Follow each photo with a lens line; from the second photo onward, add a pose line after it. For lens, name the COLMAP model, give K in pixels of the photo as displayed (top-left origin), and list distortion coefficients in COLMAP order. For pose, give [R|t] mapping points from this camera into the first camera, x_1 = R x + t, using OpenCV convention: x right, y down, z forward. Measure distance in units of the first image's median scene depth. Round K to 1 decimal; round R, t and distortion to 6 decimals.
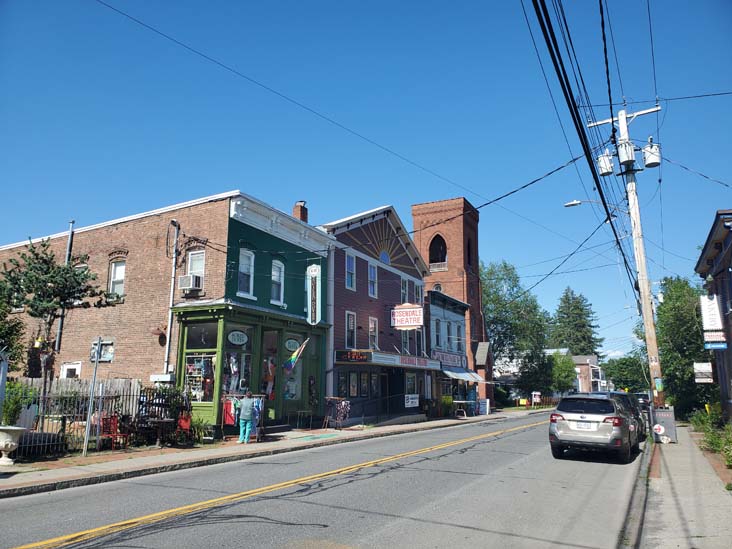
lens RADIAL K [[581.4, 0, 367.3], [0, 581.4, 277.4], [0, 0, 1]] dist [0.114086, -0.176269]
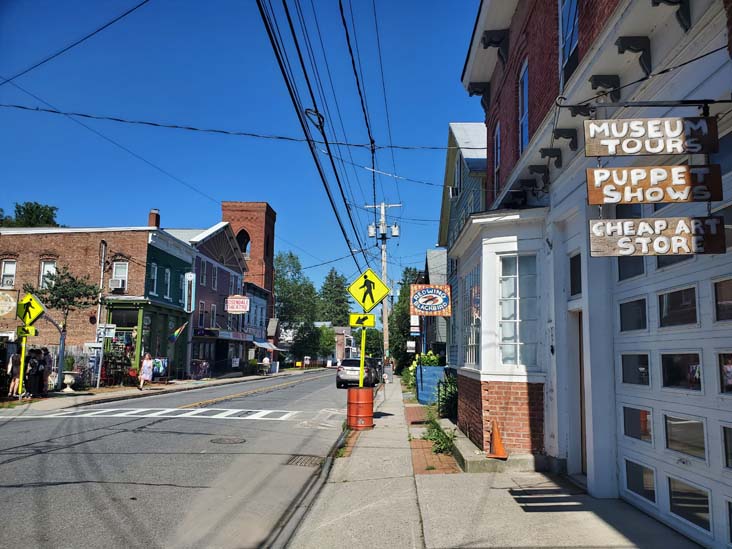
lens RADIAL K [[581.4, 0, 367.3], [0, 581.4, 277.4], [0, 0, 1]] dist [0.114086, -0.176269]
pose [[0.919935, 0.066742, 0.386347, -0.255579], [-0.089300, 0.995172, 0.040714, -0.110396], [-0.381765, -0.071955, 0.921454, -0.570527]]
